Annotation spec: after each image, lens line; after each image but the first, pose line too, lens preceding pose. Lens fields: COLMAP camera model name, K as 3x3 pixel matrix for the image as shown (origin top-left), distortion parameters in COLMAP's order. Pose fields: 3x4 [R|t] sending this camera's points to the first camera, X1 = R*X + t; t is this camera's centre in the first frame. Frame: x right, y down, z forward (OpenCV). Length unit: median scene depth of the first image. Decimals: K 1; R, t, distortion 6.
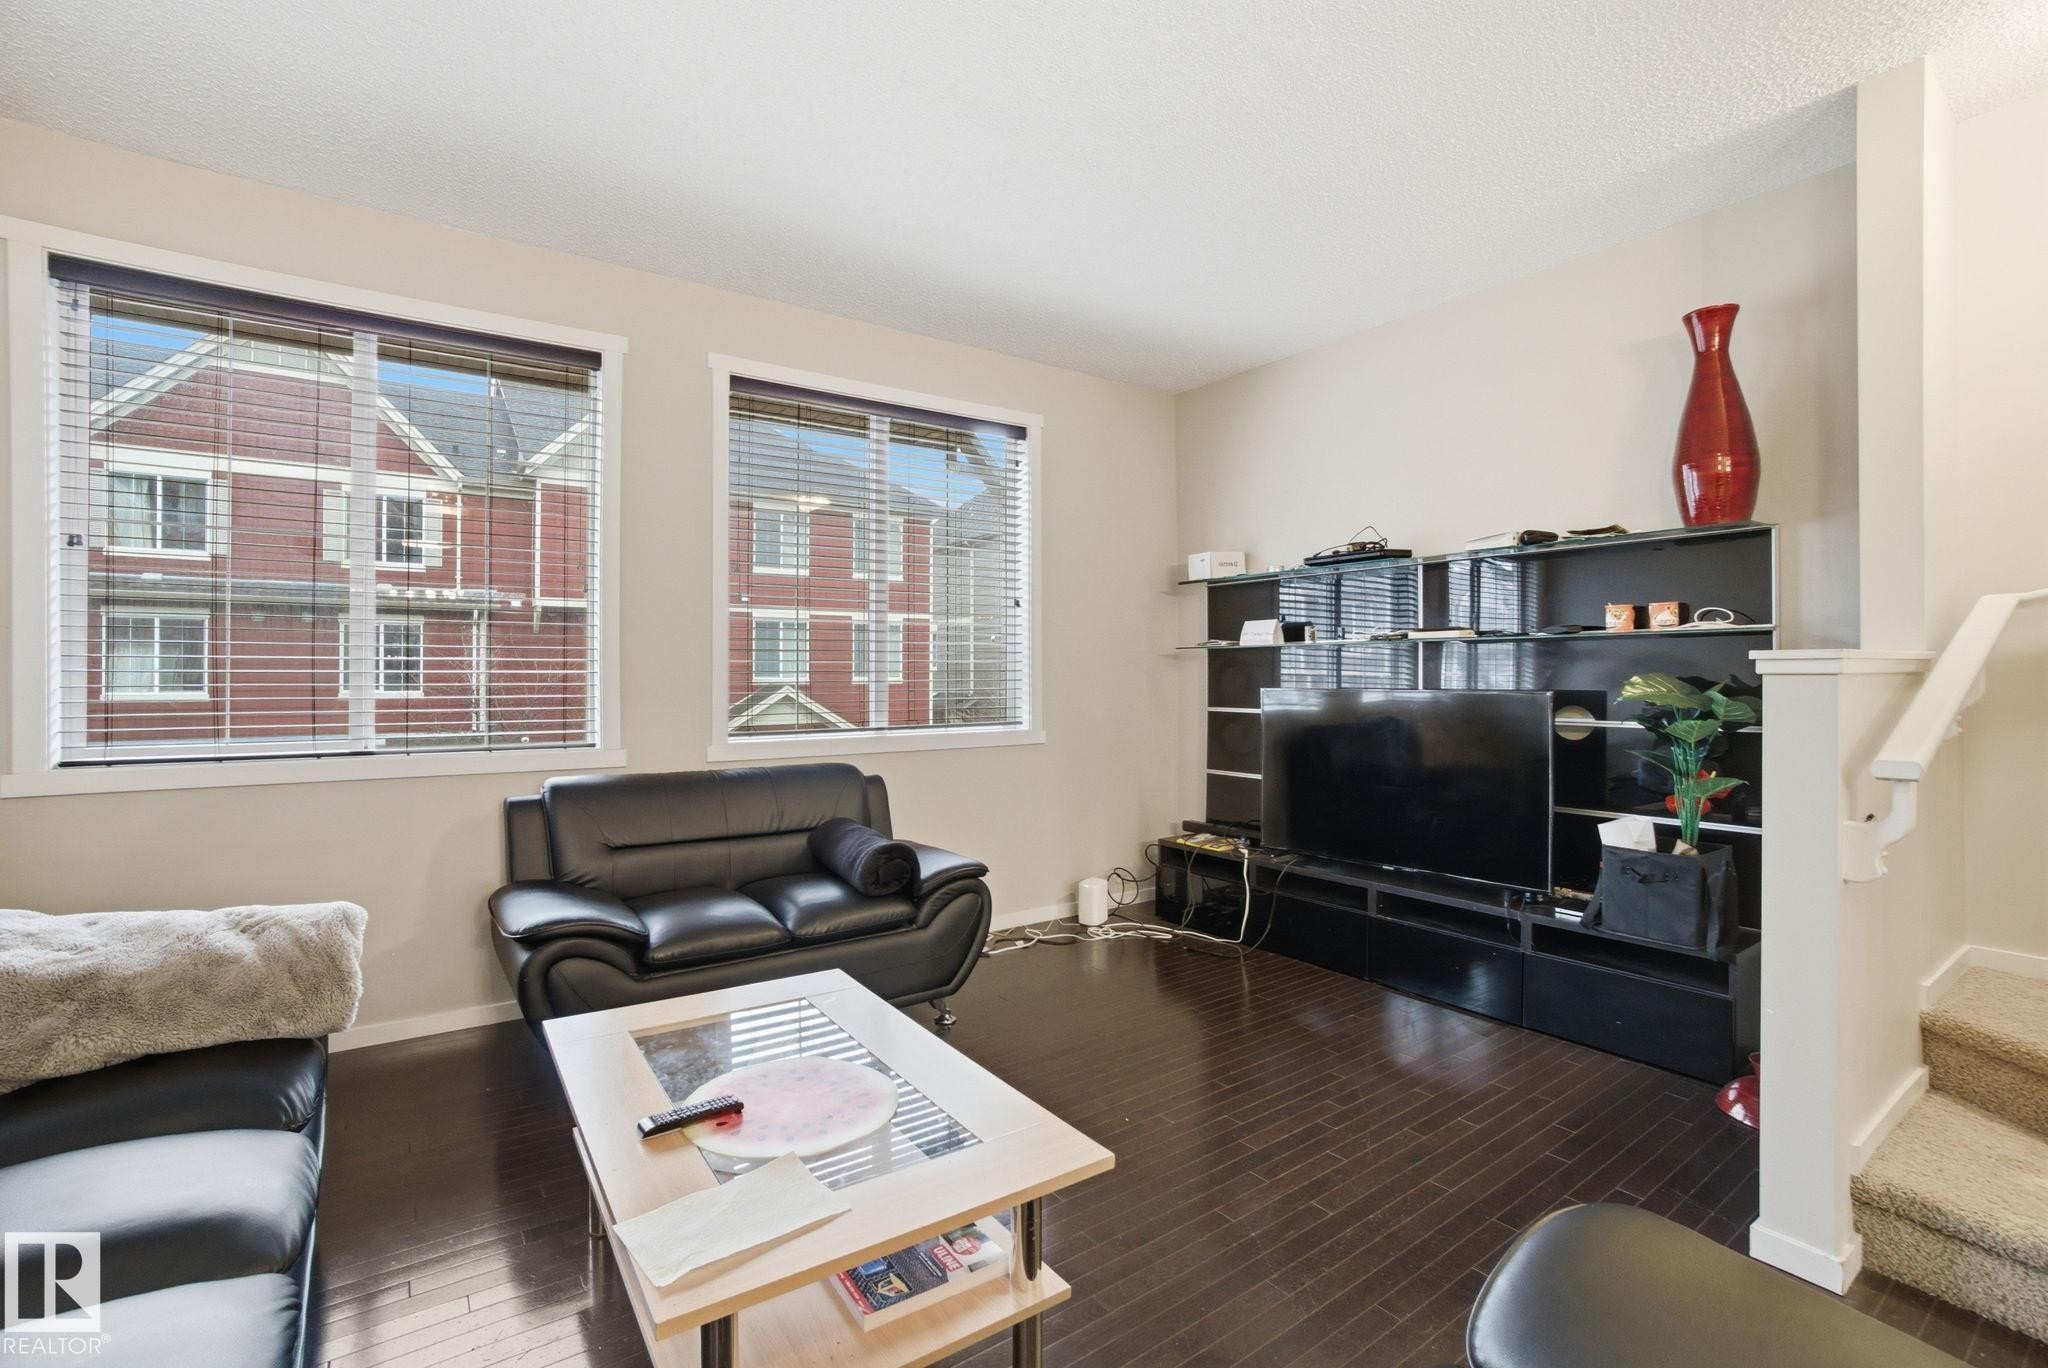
lens RADIAL K [[915.3, 0, 1024.0], [0, 915.3, 684.0], [0, 0, 1]] dist [-0.079021, 0.038134]
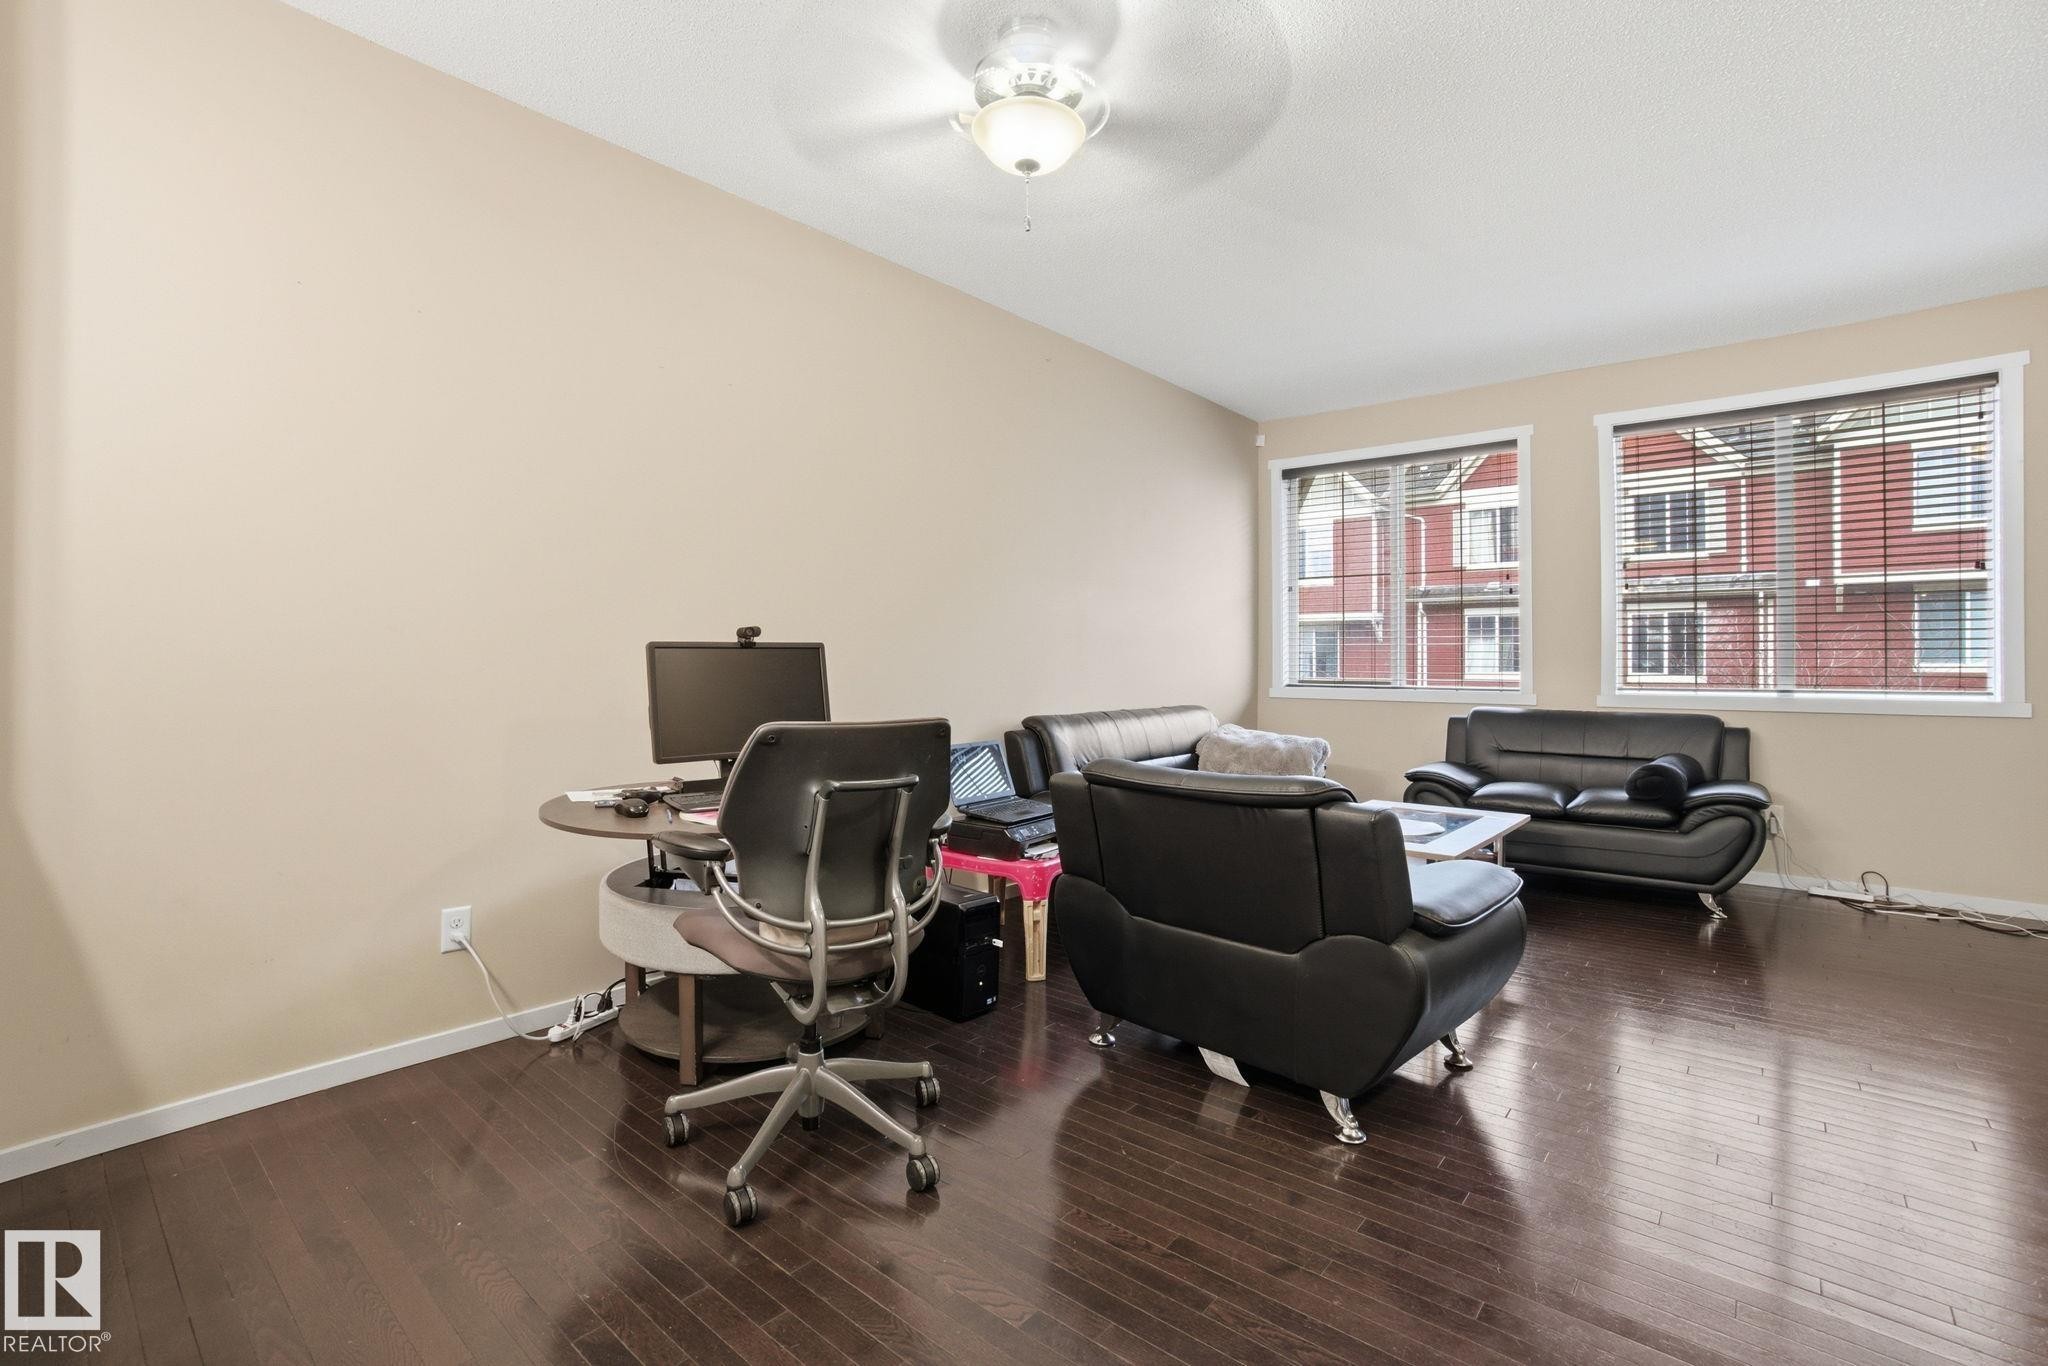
lens RADIAL K [[940.5, 0, 1017.4], [0, 940.5, 660.6], [0, 0, 1]] dist [-0.087572, 0.051711]
pose [[0.260253, 0.000343, -0.965540, 0.663611], [-0.013476, 0.999904, -0.003277, 0.026118], [0.965446, 0.013865, 0.260232, -0.201643]]
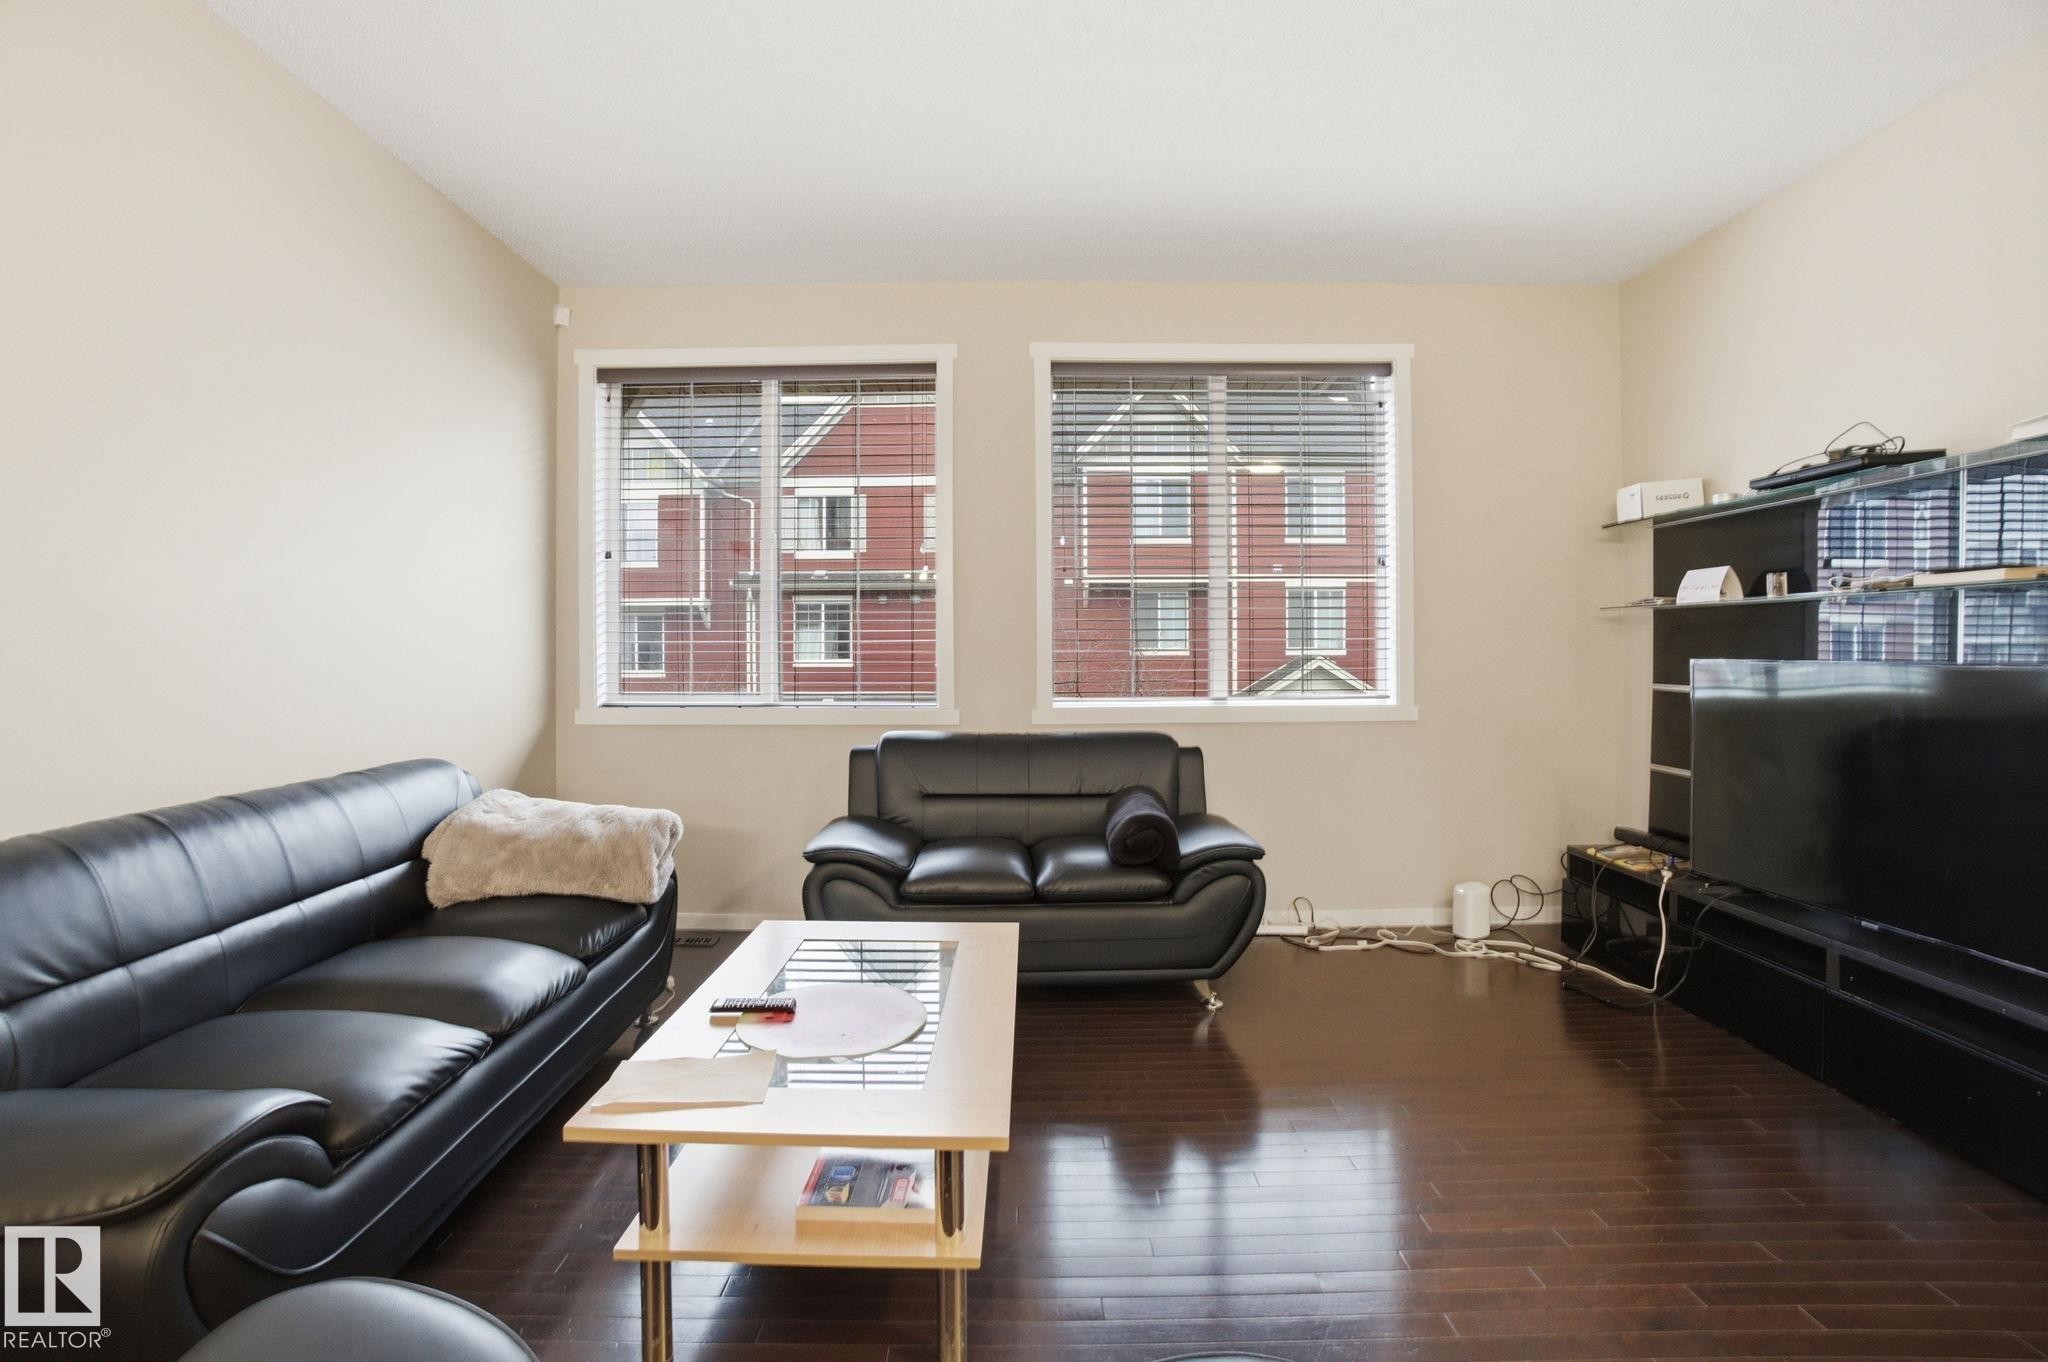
lens RADIAL K [[940.5, 0, 1017.4], [0, 940.5, 658.6], [0, 0, 1]] dist [-0.087572, 0.051711]
pose [[0.819716, 0.004839, -0.572749, 0.229704], [-0.002958, 0.999987, 0.004215, 0.002513], [0.572762, -0.001761, 0.819720, 0.065294]]
